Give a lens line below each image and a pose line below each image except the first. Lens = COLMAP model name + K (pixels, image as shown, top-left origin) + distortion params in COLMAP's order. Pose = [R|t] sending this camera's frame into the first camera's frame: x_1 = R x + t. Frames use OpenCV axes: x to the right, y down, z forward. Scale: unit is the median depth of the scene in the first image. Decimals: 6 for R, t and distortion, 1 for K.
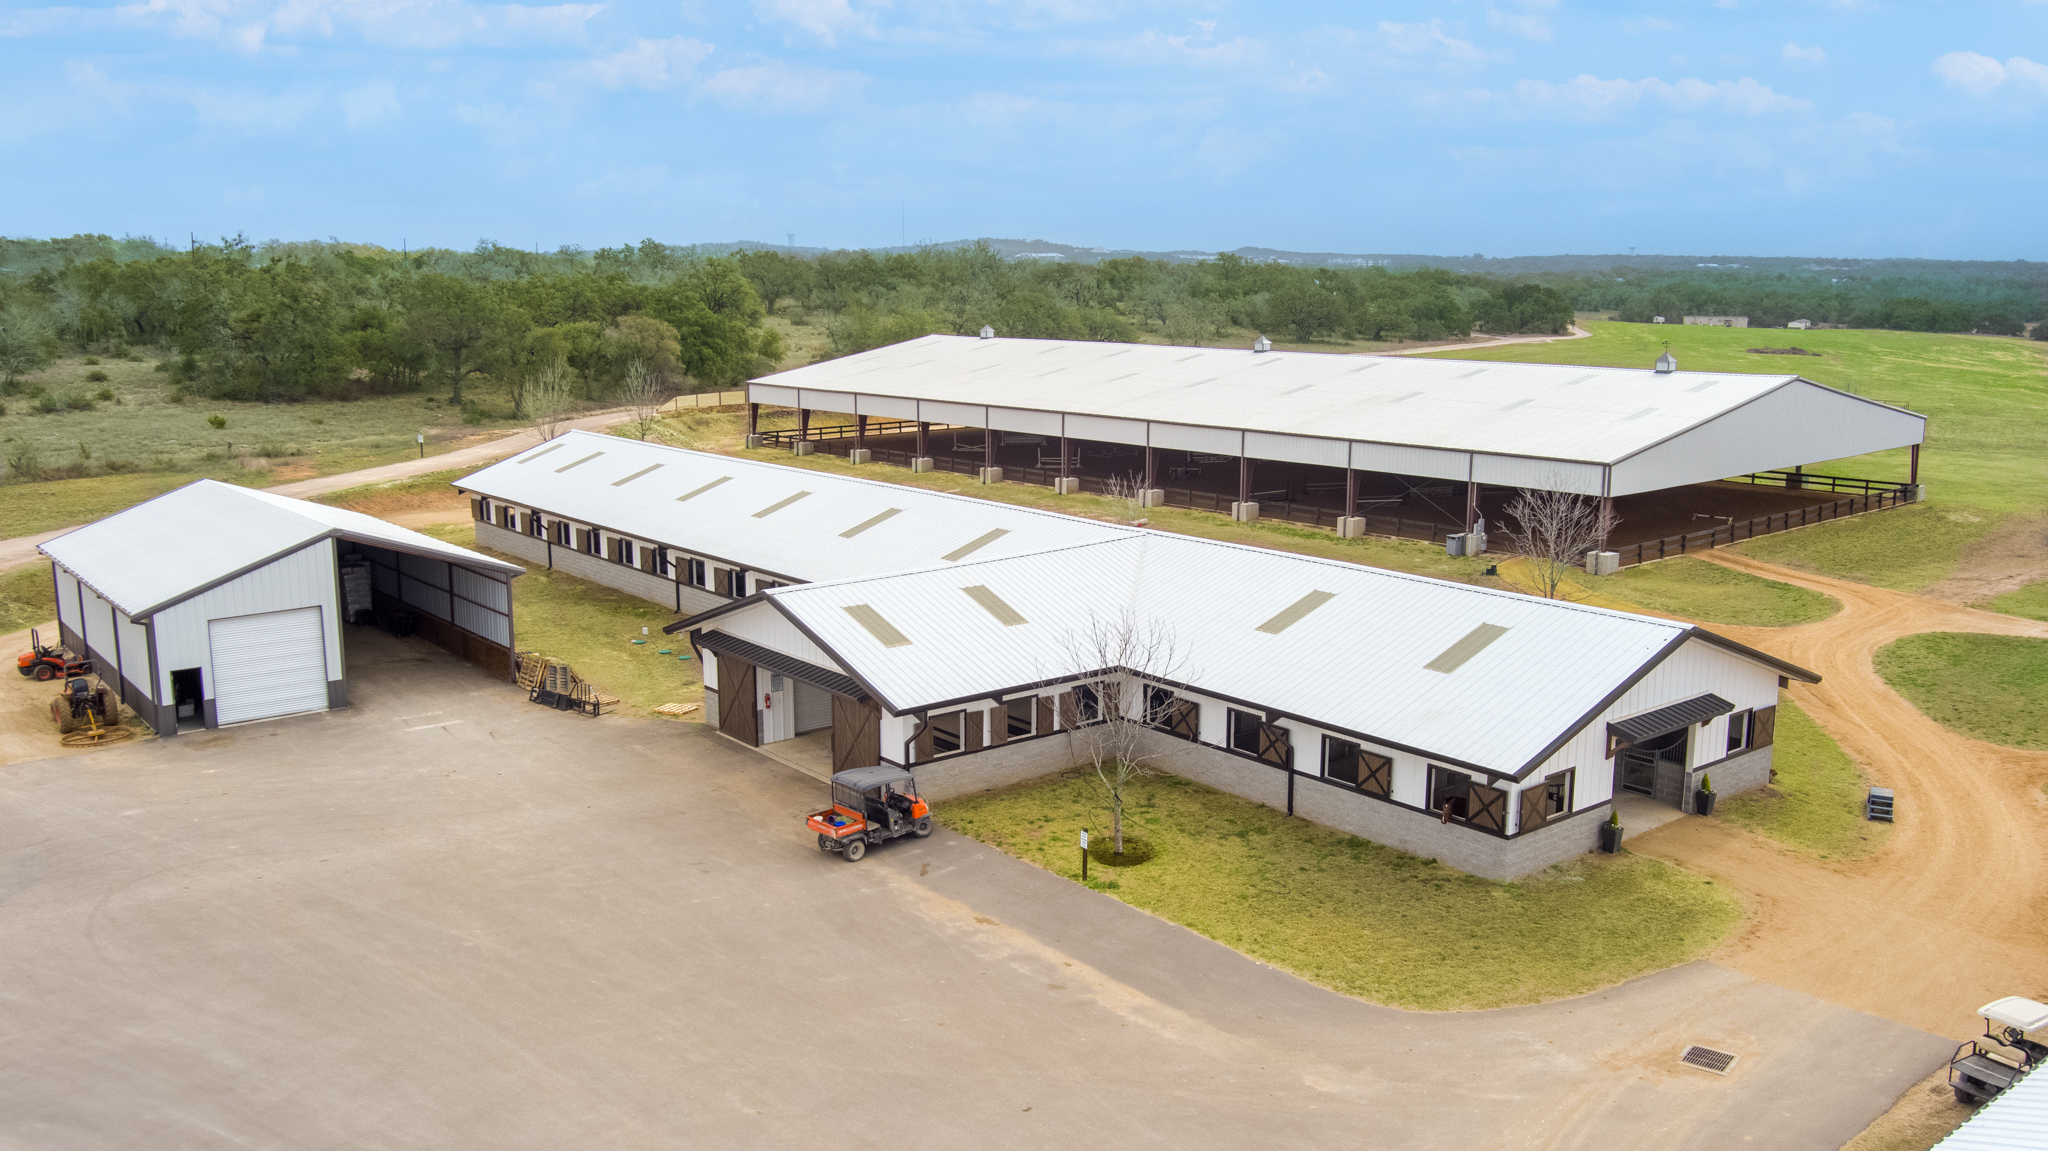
lens RADIAL K [[1655.1, 0, 1019.6], [0, 1655.1, 583.4], [0, 0, 1]] dist [-0.048308, 0.003192]
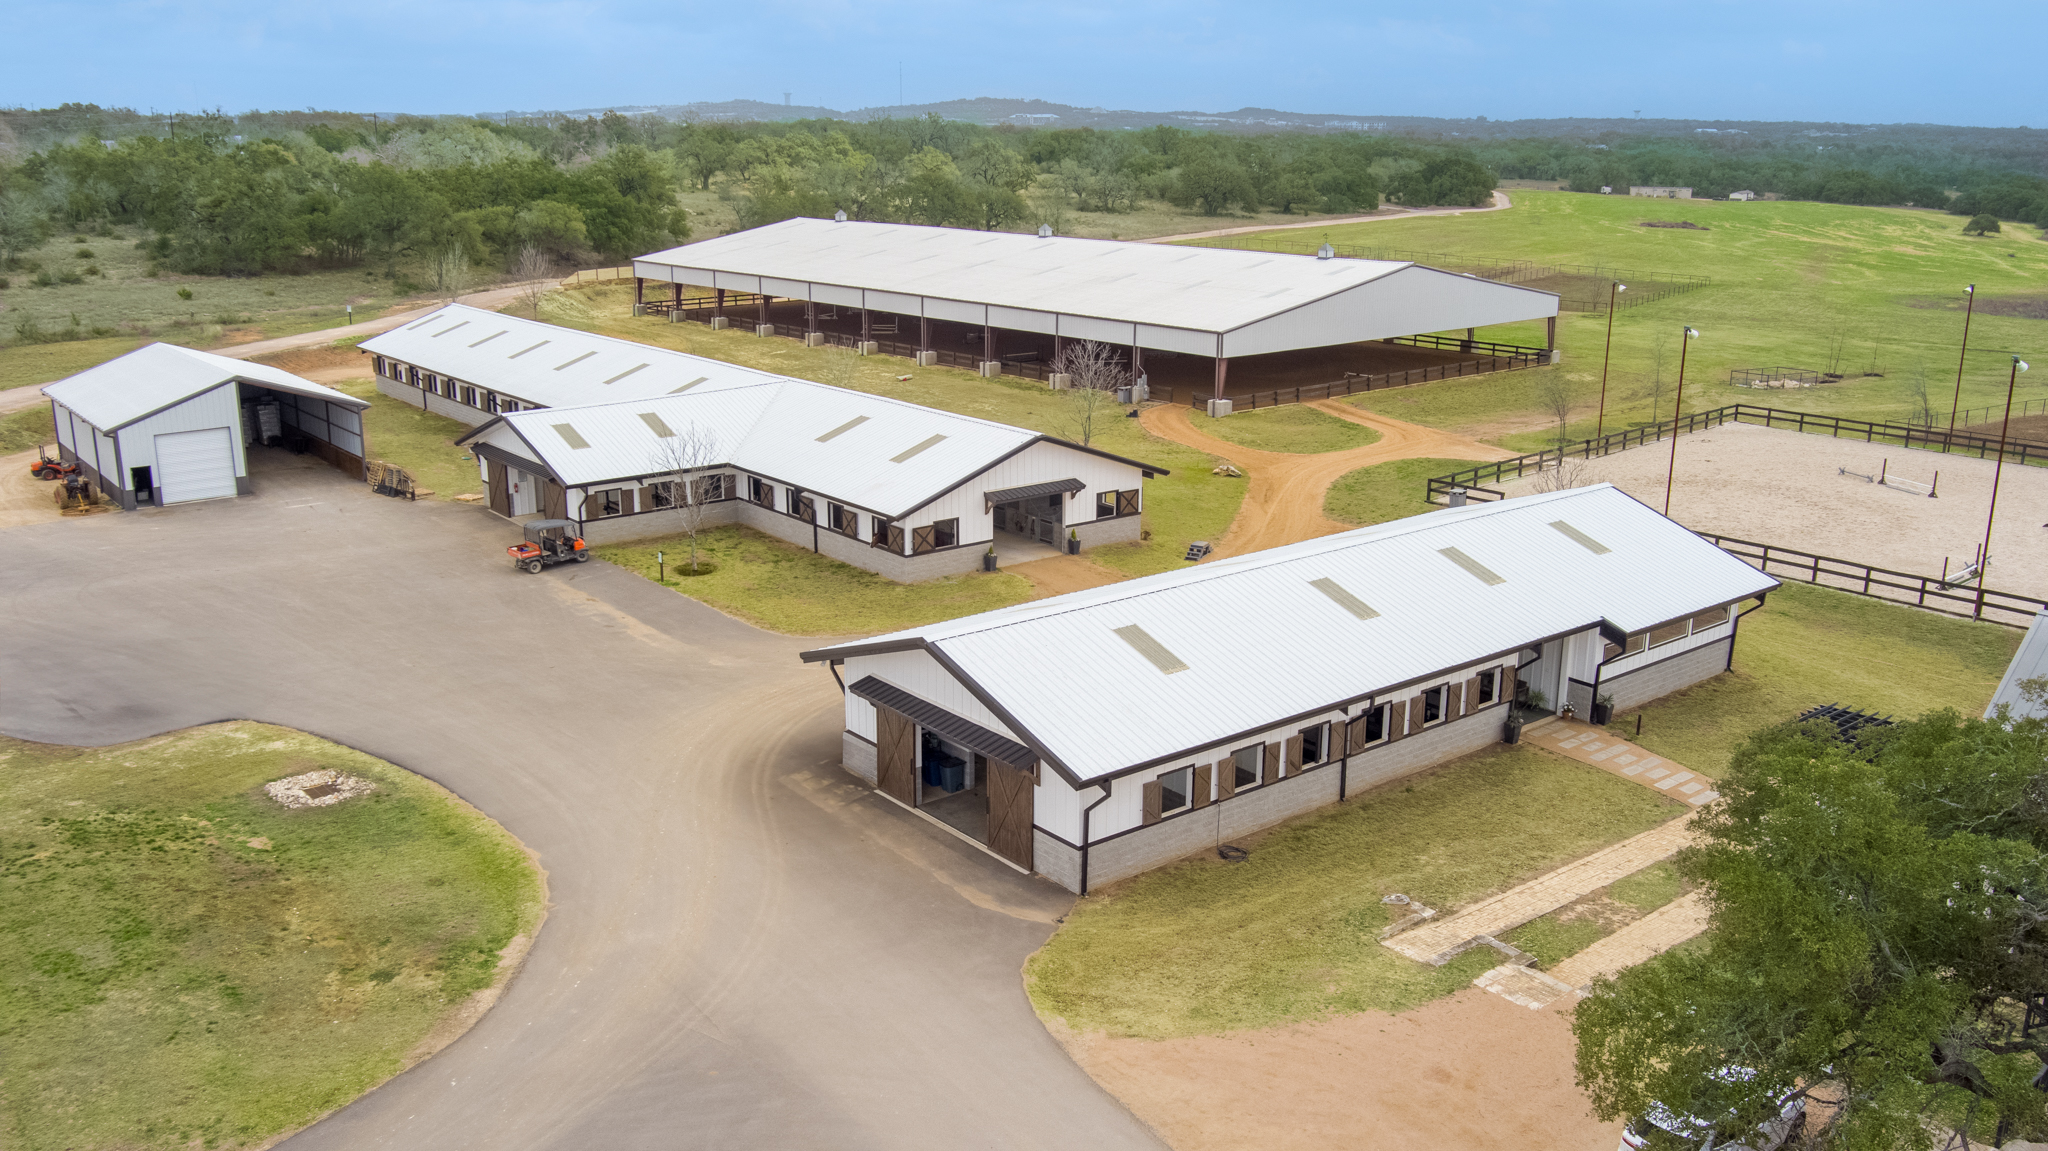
lens RADIAL K [[1655.1, 0, 1022.3], [0, 1655.1, 580.7], [0, 0, 1]] dist [-0.048308, 0.003192]
pose [[0.999990, 0.004282, -0.000997, 0.304614], [-0.004189, 0.996790, 0.079950, 0.030939], [0.001336, -0.079945, 0.996798, -0.509944]]
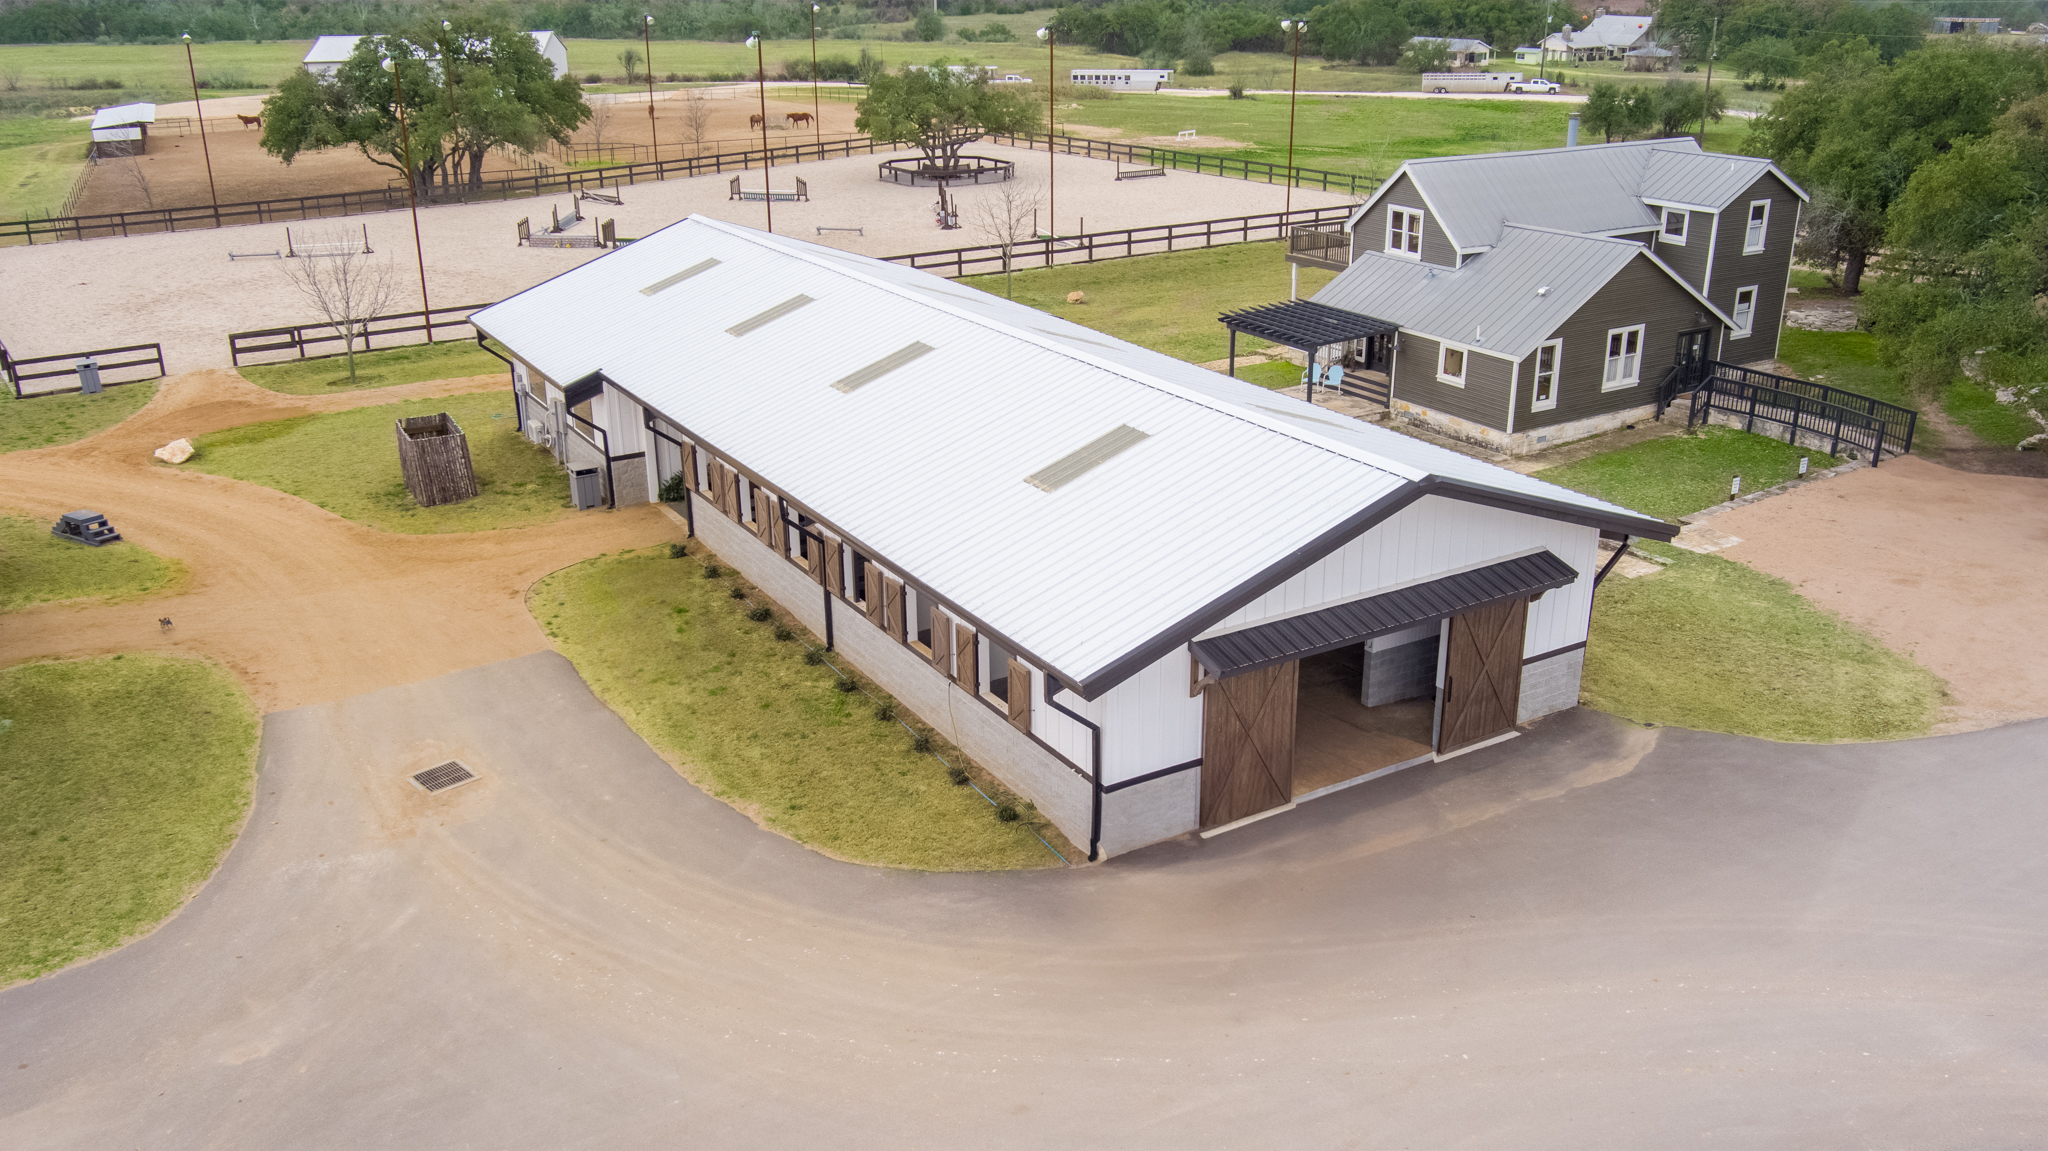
lens RADIAL K [[1655.1, 0, 1024.1], [0, 1655.1, 572.8], [0, 0, 1]] dist [-0.048308, 0.003192]
pose [[0.128986, -0.350097, 0.927790, -0.194436], [0.192290, 0.926678, 0.322944, -0.024244], [-0.972824, 0.136749, 0.186849, 0.297386]]
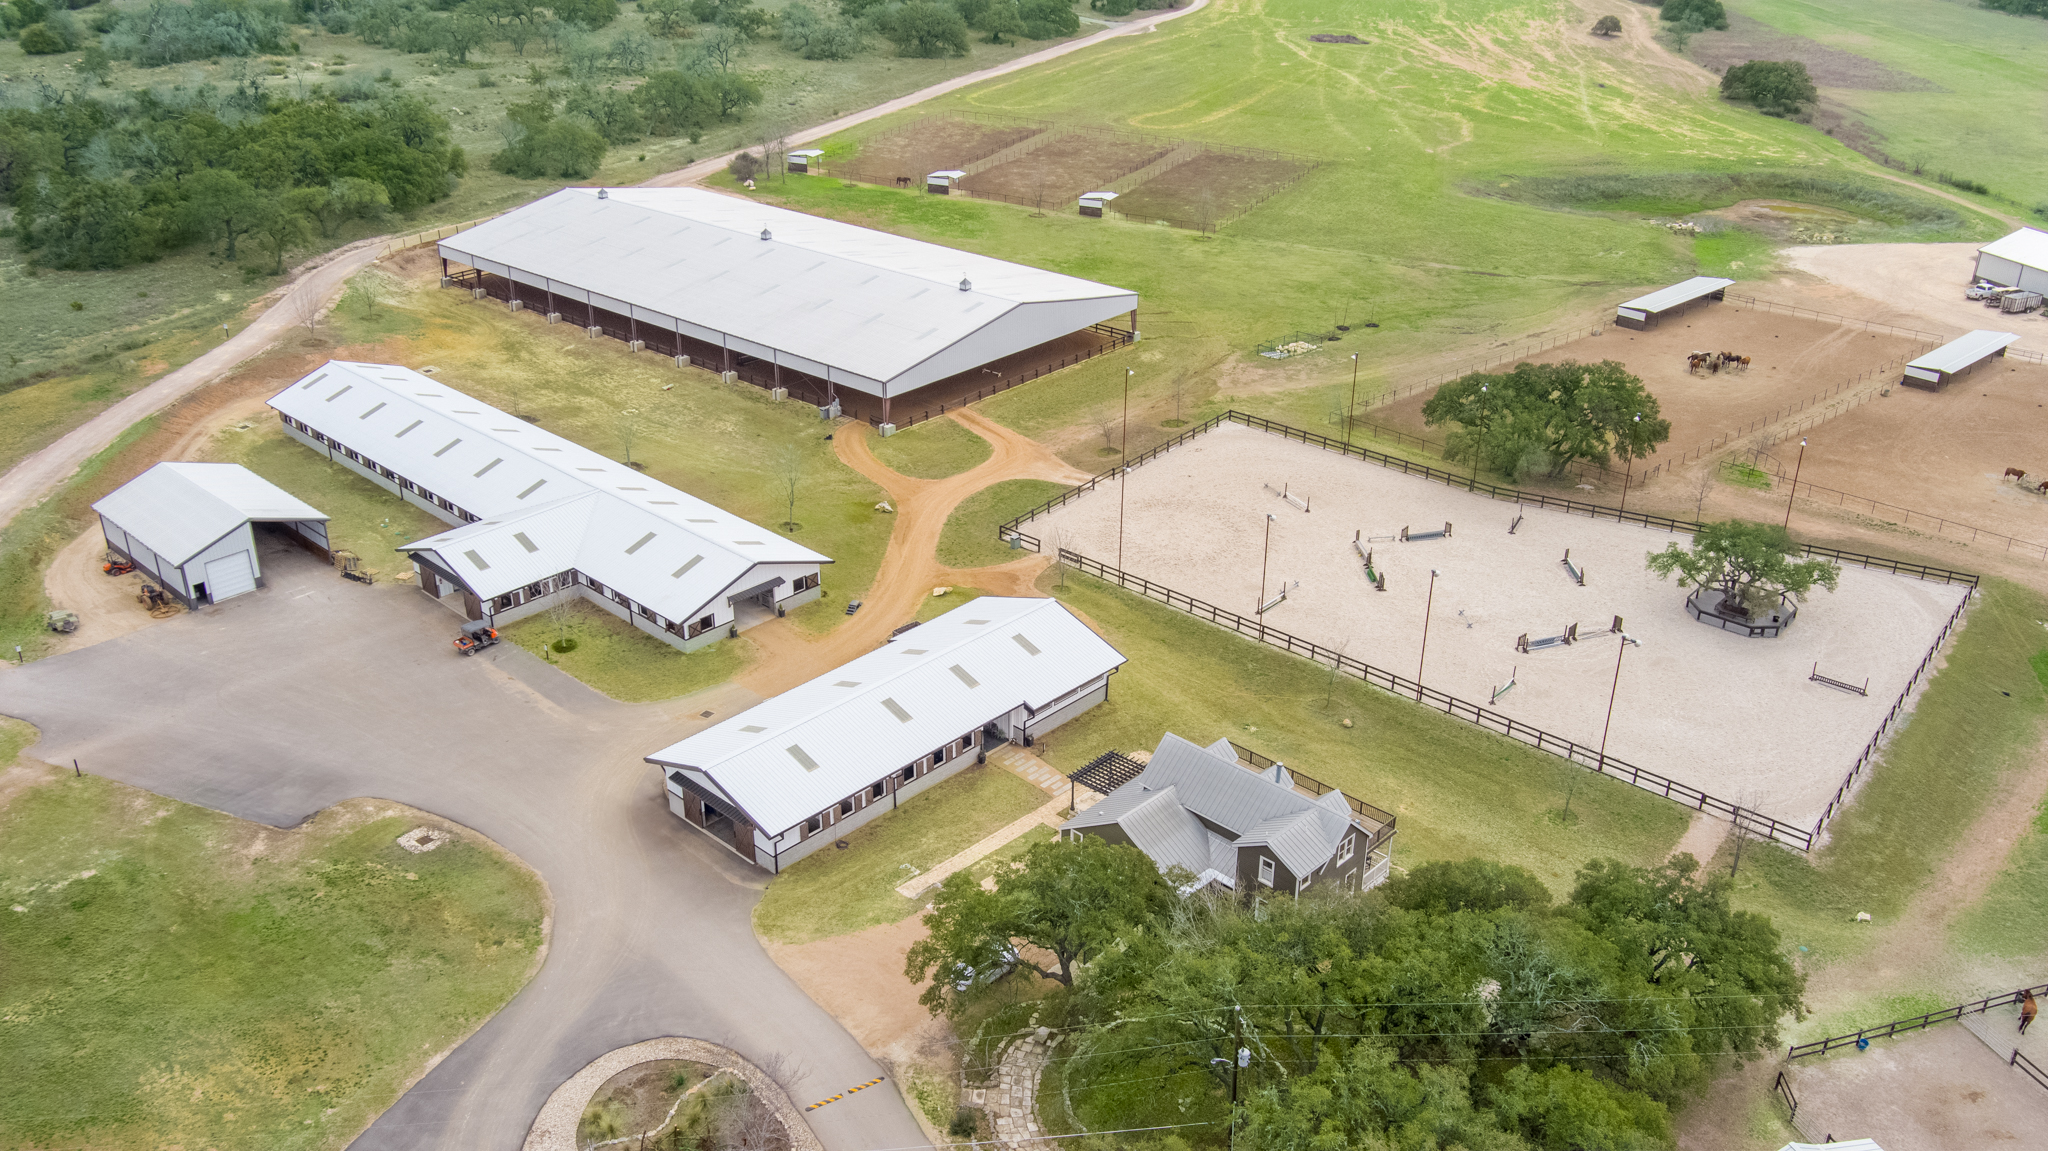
lens RADIAL K [[1655.1, 0, 1024.1], [0, 1655.1, 574.0], [0, 0, 1]] dist [-0.048308, 0.003192]
pose [[0.989801, -0.056752, 0.130666, 0.382529], [0.020838, 0.965035, 0.261292, -0.549027], [-0.140926, -0.255904, 0.956375, -1.454272]]
